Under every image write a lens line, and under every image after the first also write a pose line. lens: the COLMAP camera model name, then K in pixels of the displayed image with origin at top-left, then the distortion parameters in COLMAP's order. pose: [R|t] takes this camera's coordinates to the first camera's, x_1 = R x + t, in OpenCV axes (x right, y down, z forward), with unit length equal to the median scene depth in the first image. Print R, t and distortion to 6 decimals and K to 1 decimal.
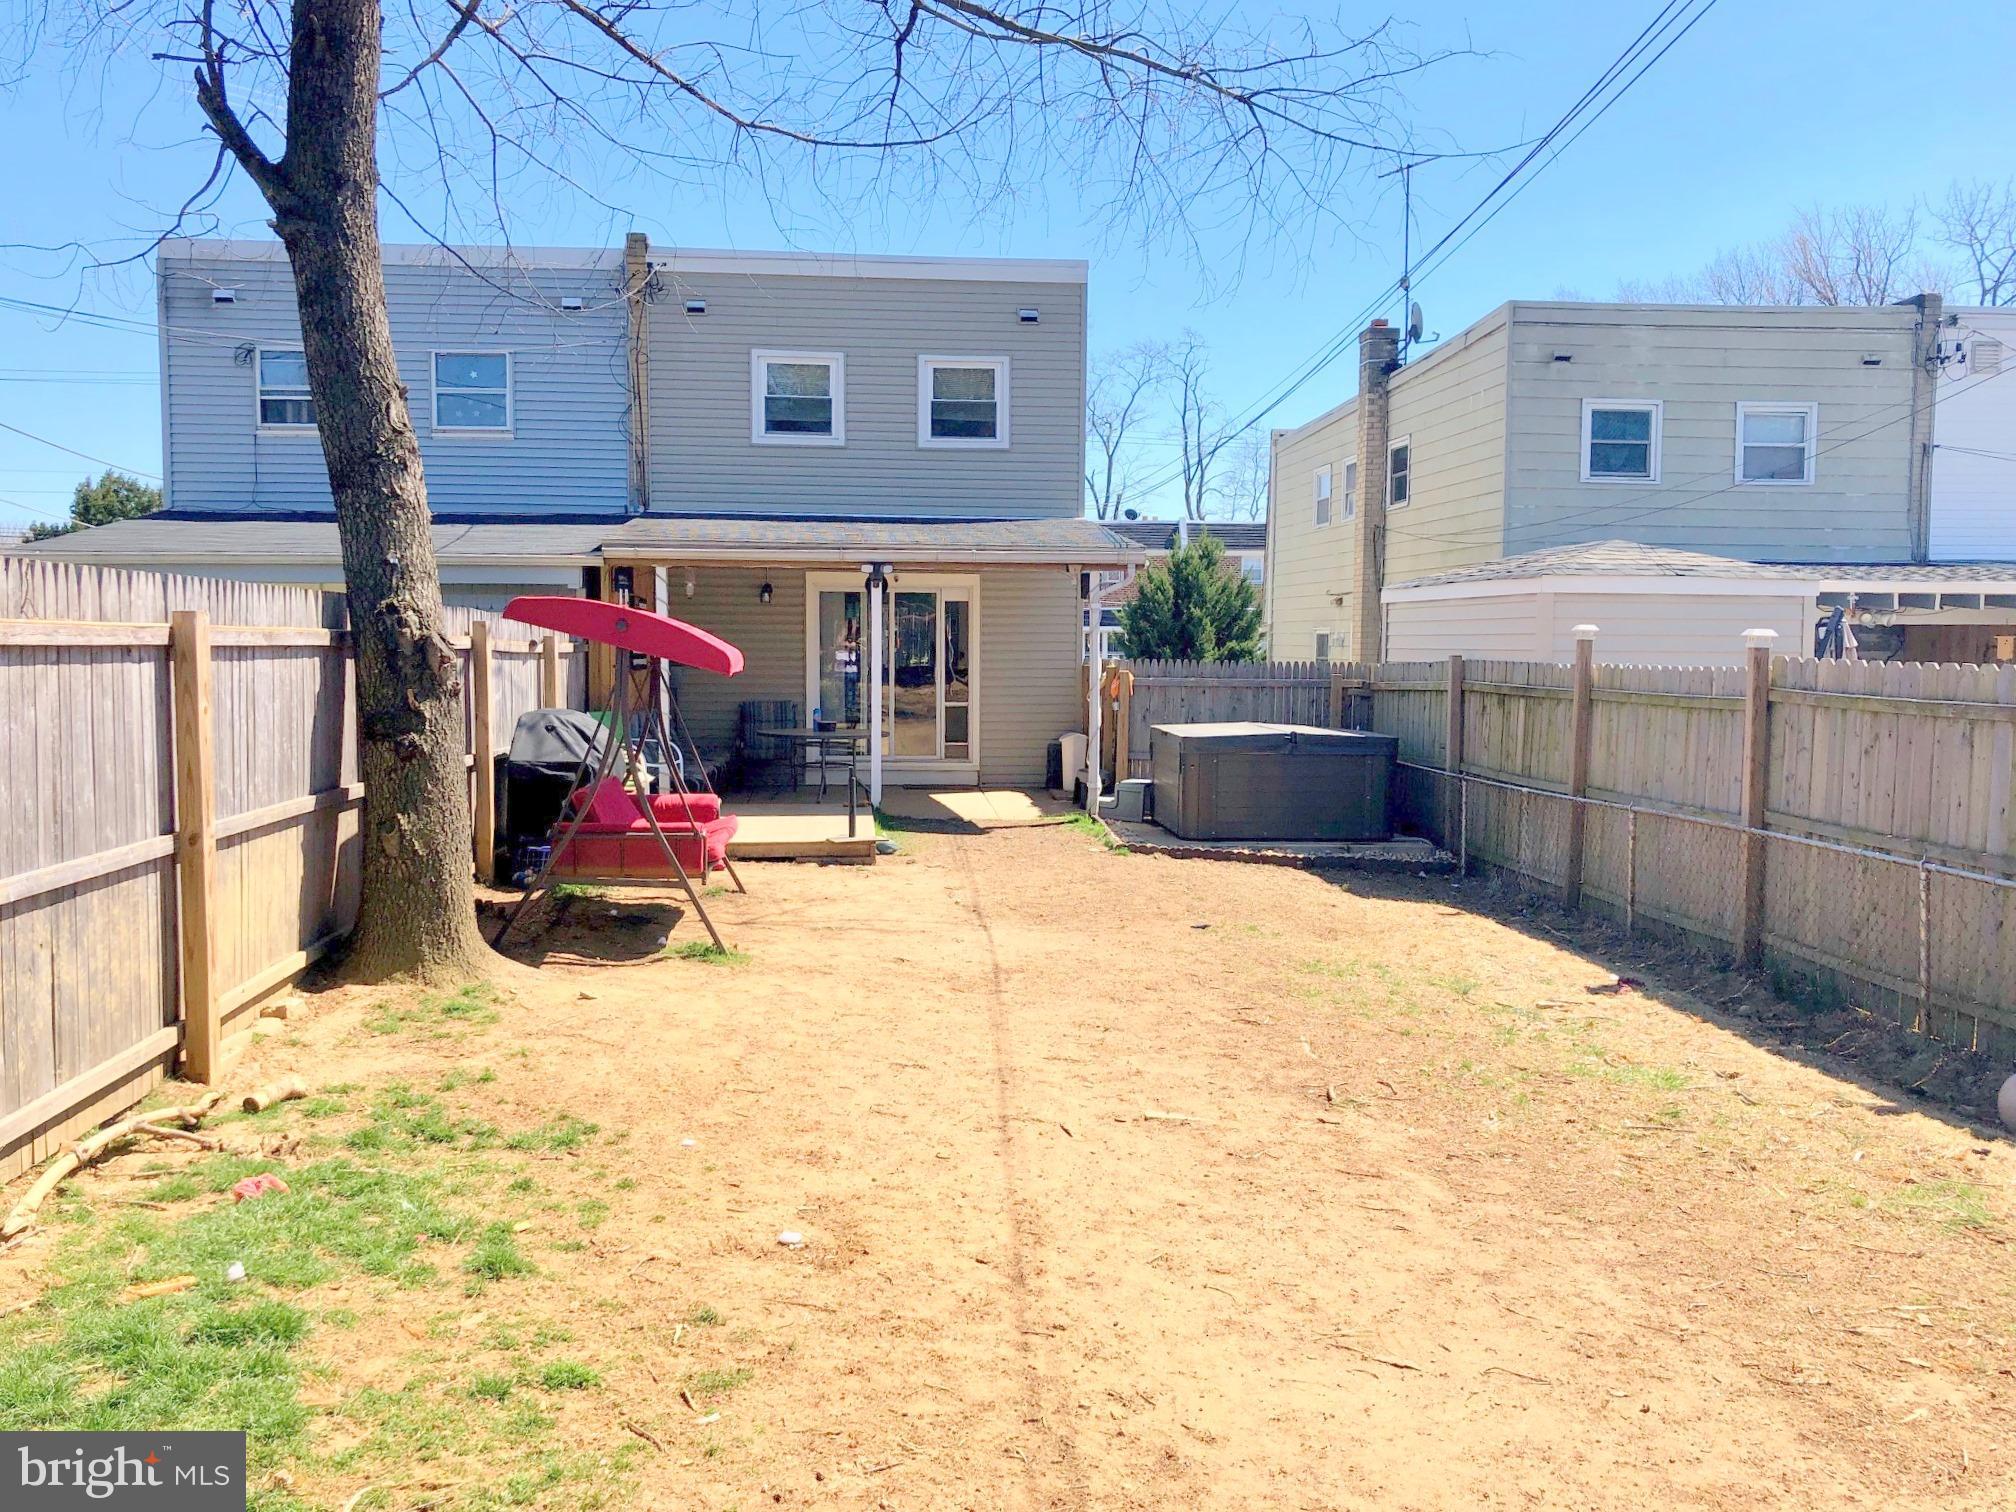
lens RADIAL K [[1730.5, 0, 1005.4], [0, 1730.5, 751.8], [0, 0, 1]] dist [0.100770, -0.263473]
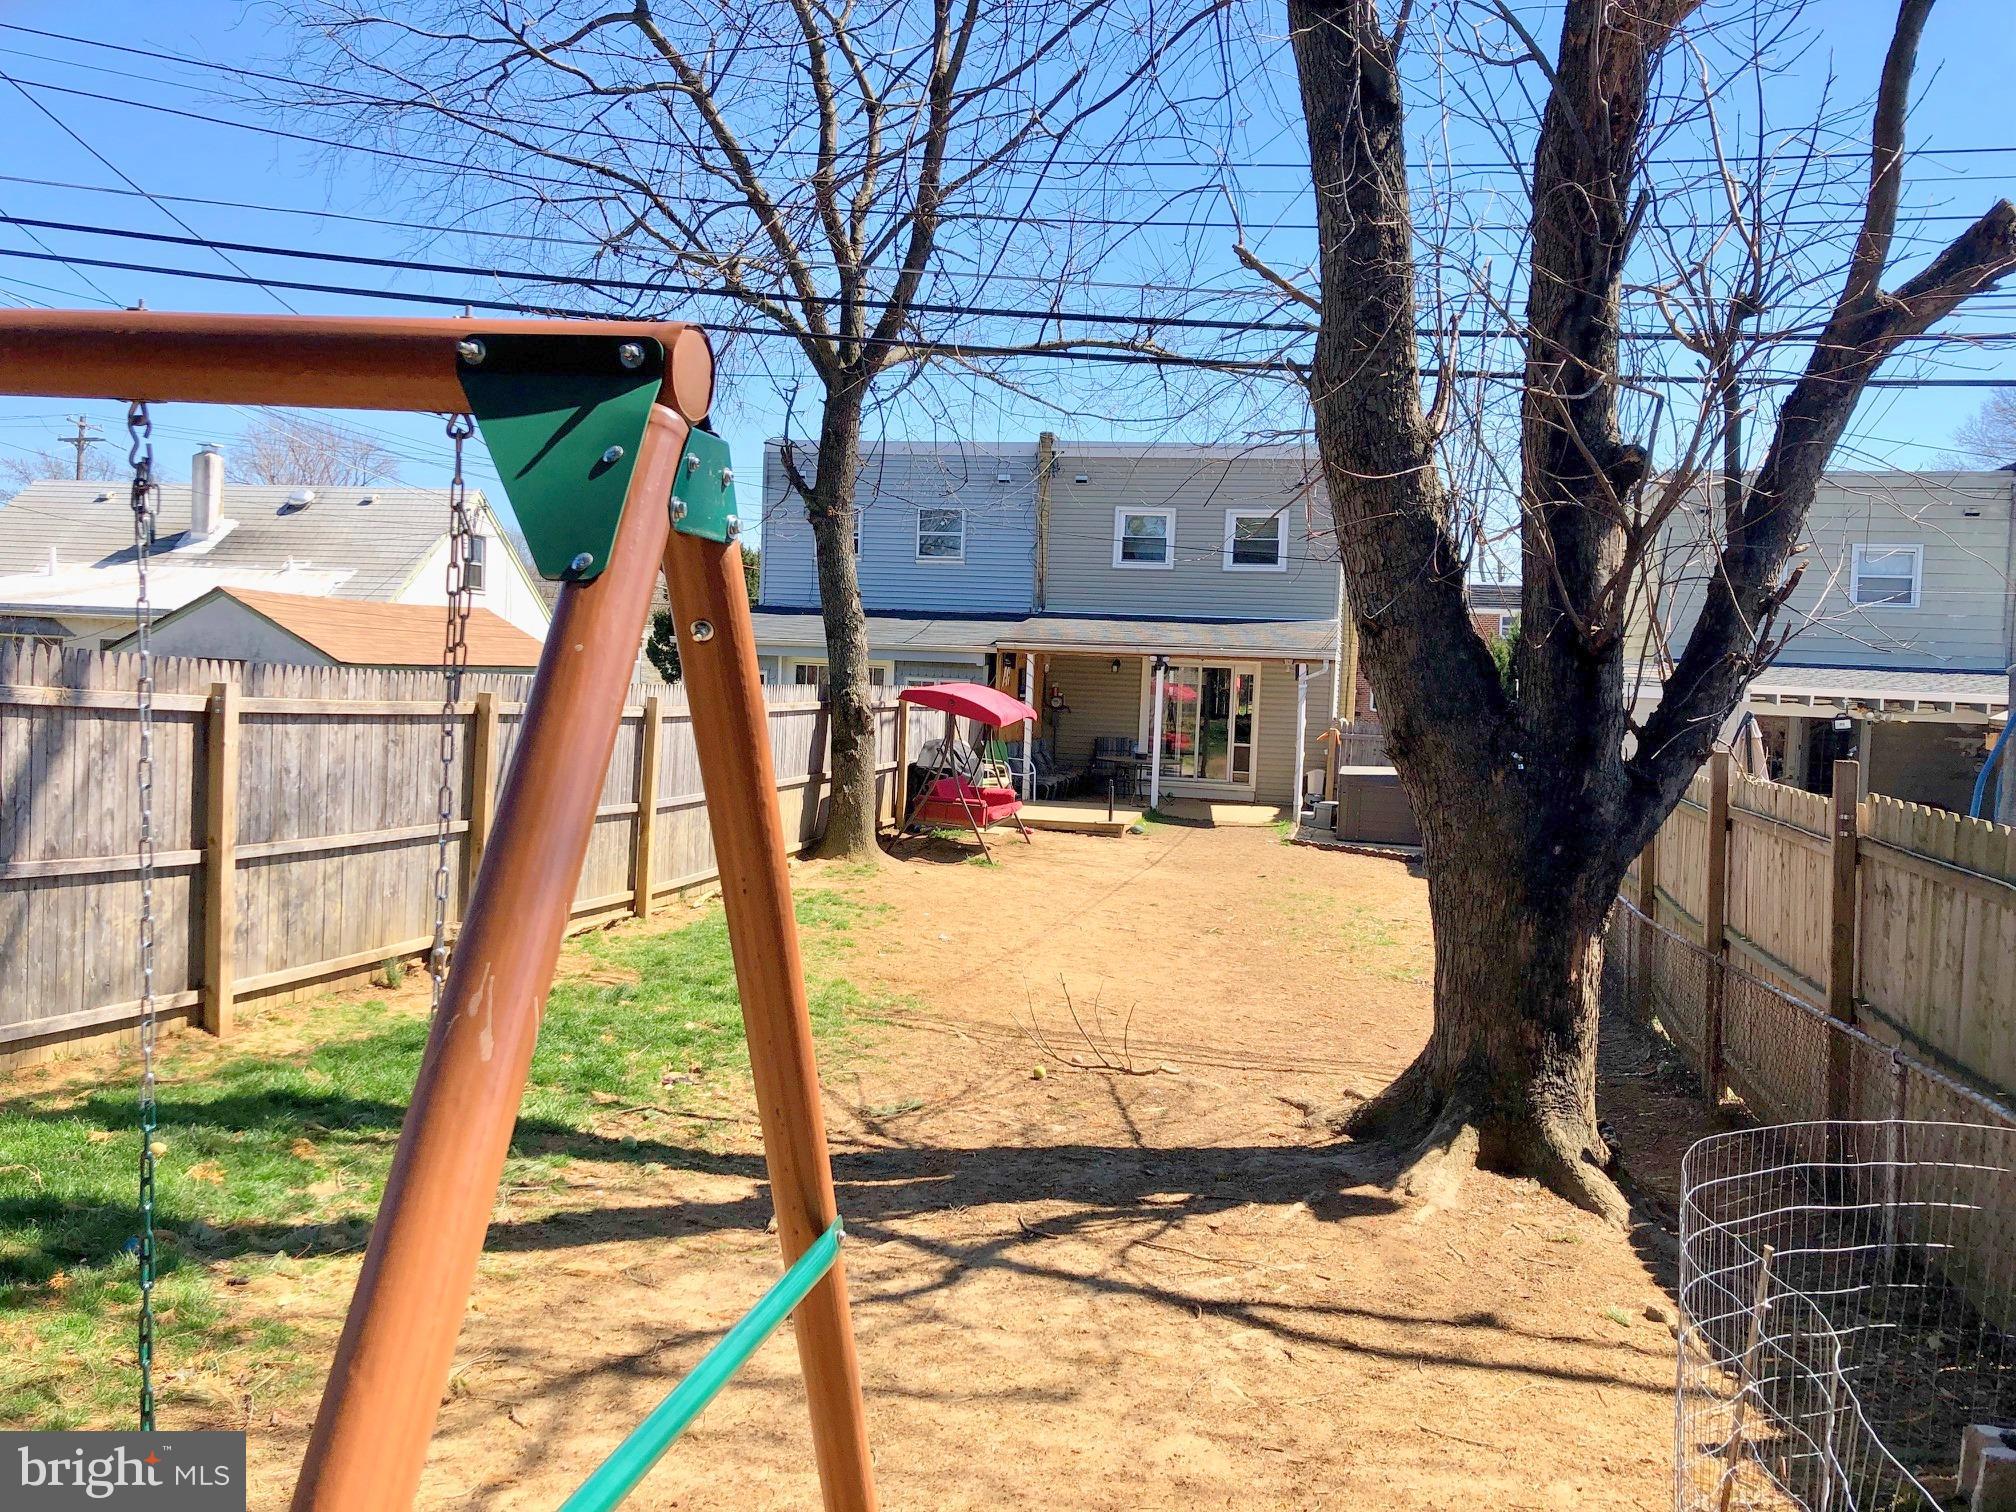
lens RADIAL K [[1624.6, 0, 1011.4], [0, 1624.6, 758.8], [0, 0, 1]] dist [0.048965, -0.017740]
pose [[0.956843, 0.049673, -0.286327, 0.184896], [-0.053003, 0.998587, -0.003887, -0.000860], [0.285730, 0.018895, 0.958124, -0.382494]]
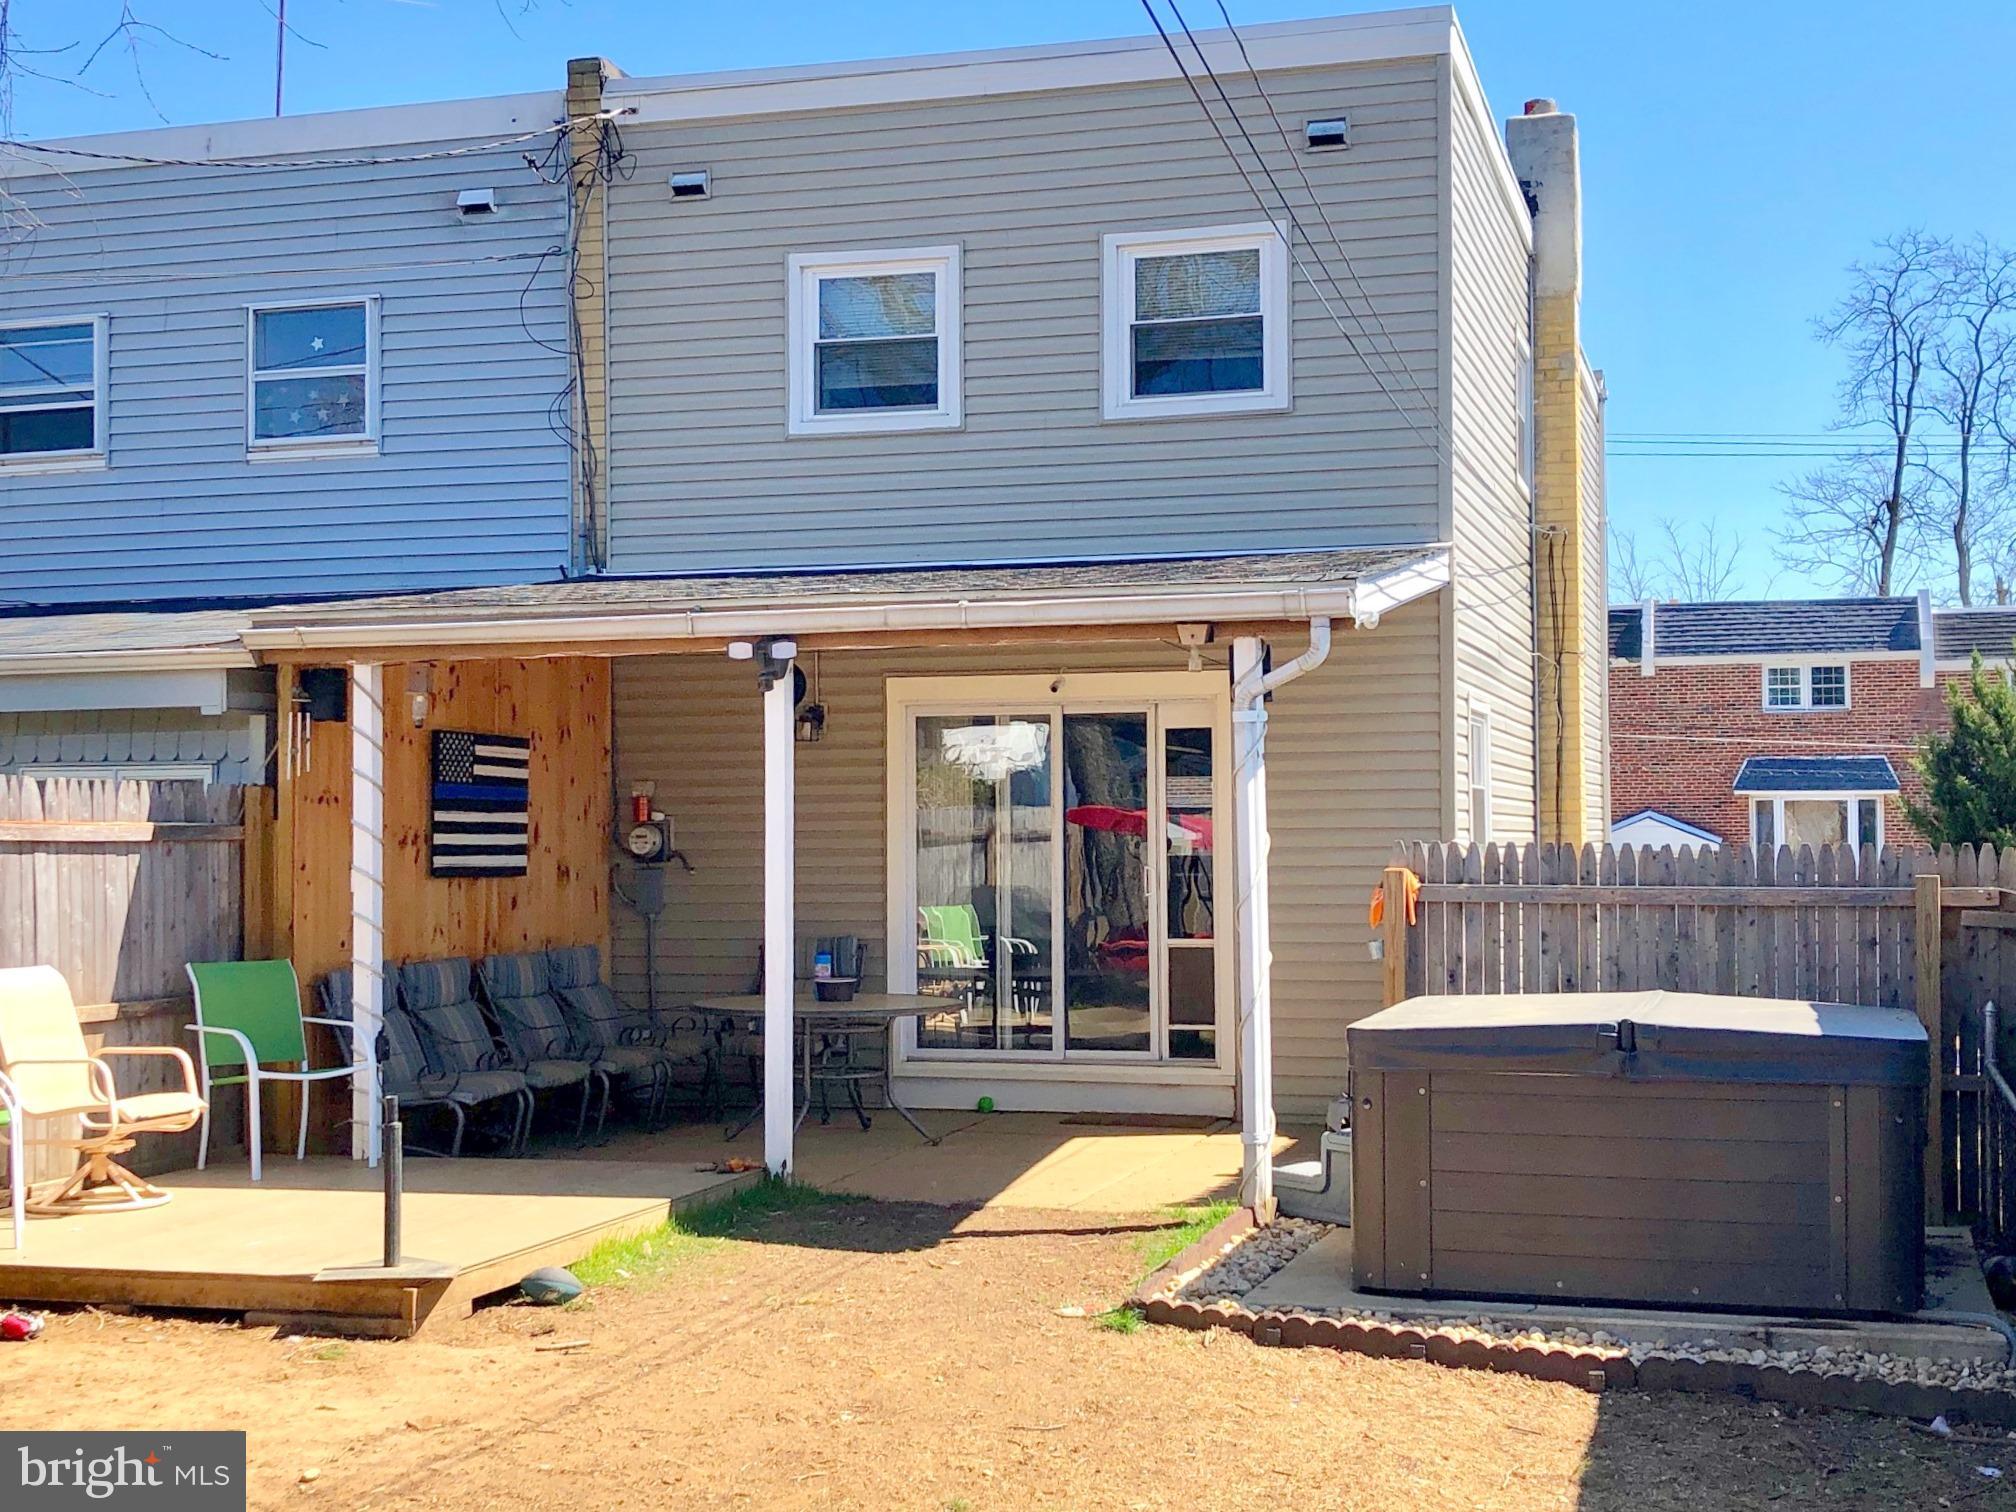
lens RADIAL K [[2666.2, 0, 953.1], [0, 2666.2, 792.5], [0, 0, 1]] dist [0.153037, -0.540670]
pose [[0.928840, -0.018331, -0.370026, 0.191773], [-0.011464, 0.996875, -0.078162, -0.010686], [0.370303, 0.076841, 0.925727, 0.295546]]
